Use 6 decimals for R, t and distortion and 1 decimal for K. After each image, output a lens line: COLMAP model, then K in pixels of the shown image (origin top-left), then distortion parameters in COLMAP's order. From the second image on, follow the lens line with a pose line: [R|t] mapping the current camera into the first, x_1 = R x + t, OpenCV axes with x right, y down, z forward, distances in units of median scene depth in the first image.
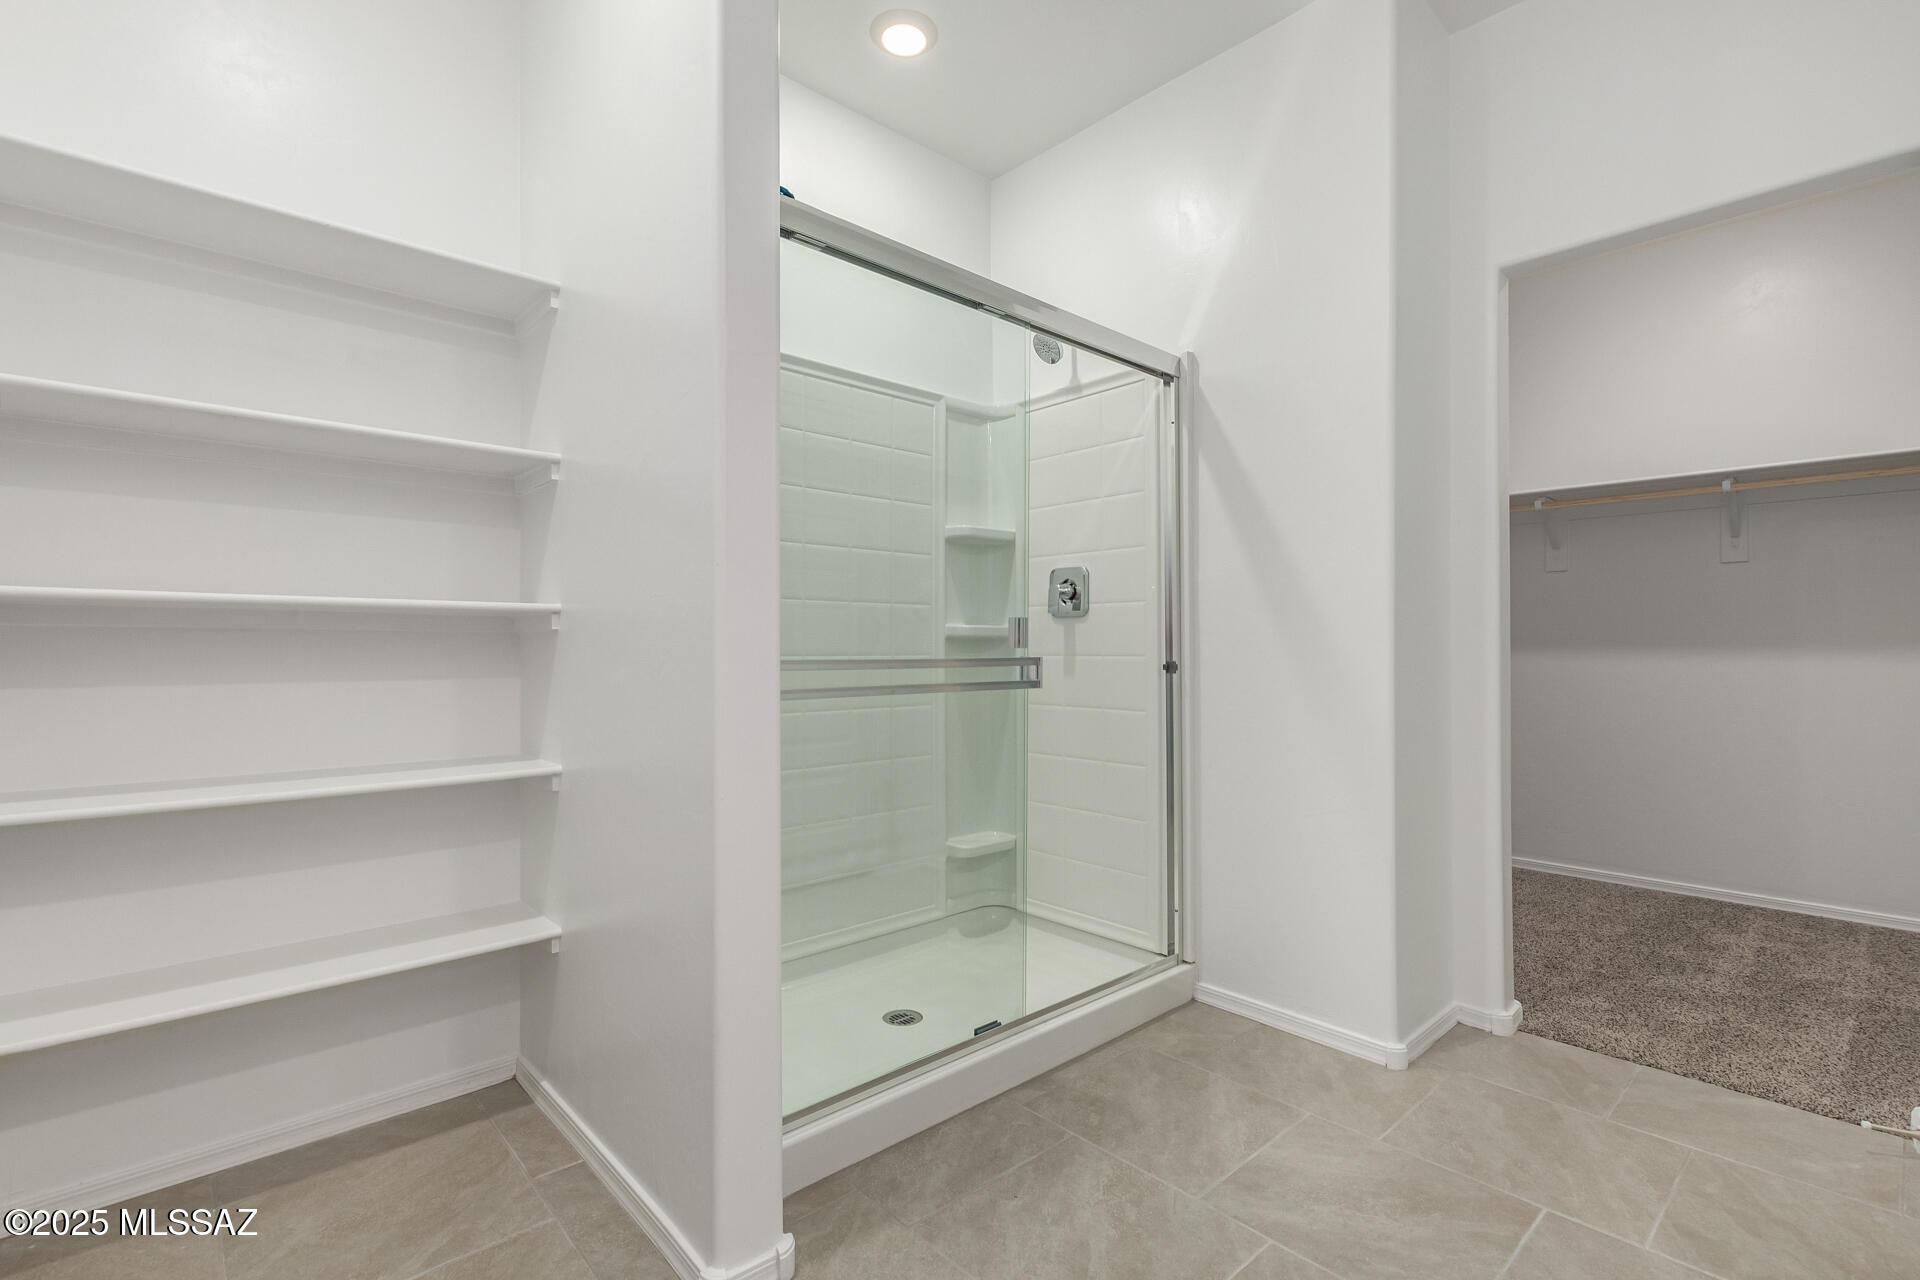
lens RADIAL K [[881.6, 0, 960.0], [0, 881.6, 640.0], [0, 0, 1]] dist [-0.001187, -0.000418]
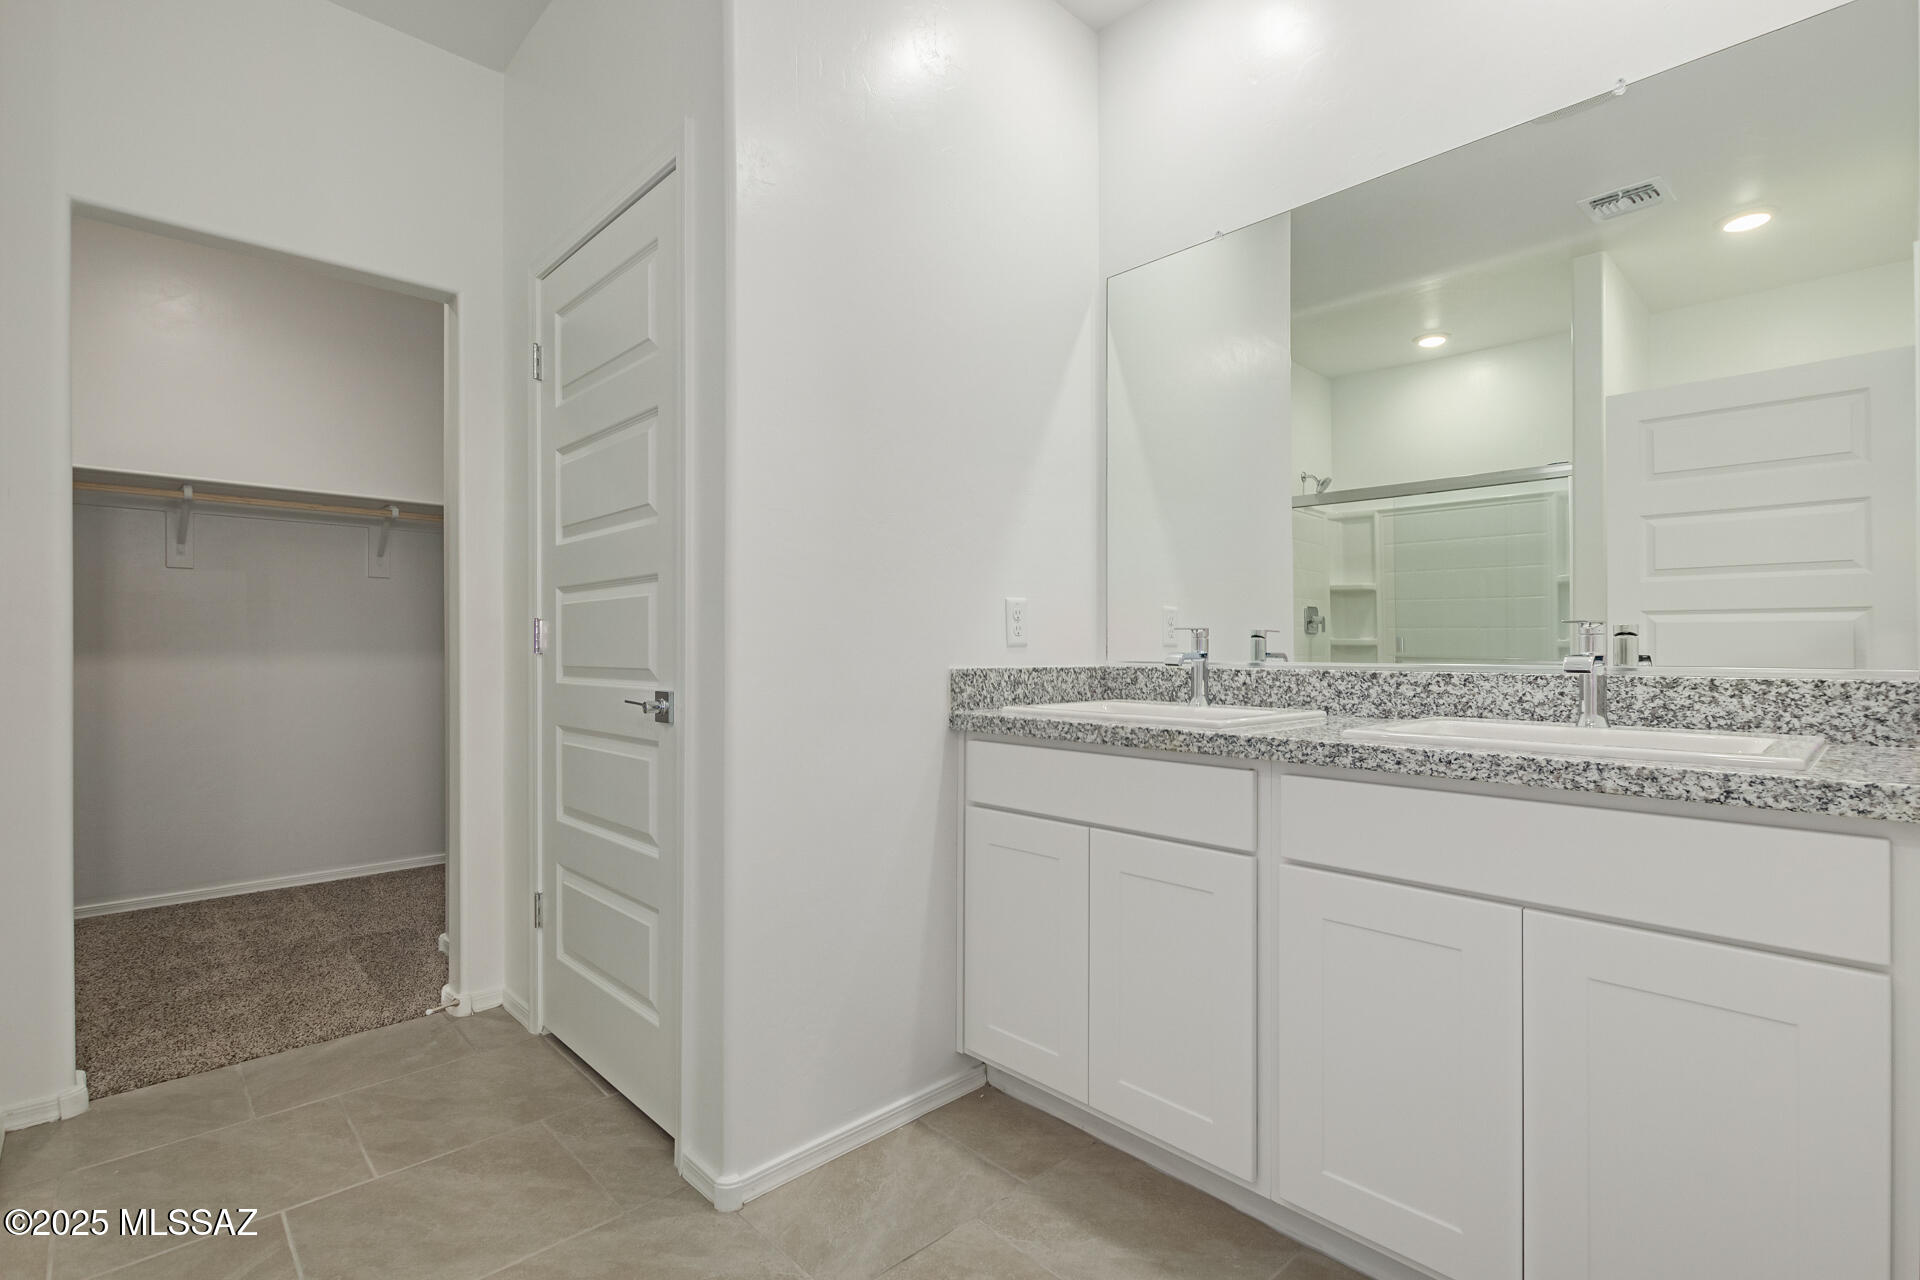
lens RADIAL K [[881.8, 0, 990.6], [0, 881.8, 649.8], [0, 0, 1]] dist [-0.000354, -0.000026]
pose [[-0.038742, -0.001386, 0.999248, -0.262255], [-0.007143, 0.999974, 0.001110, -0.002845], [-0.999224, -0.007095, -0.038750, 0.163752]]
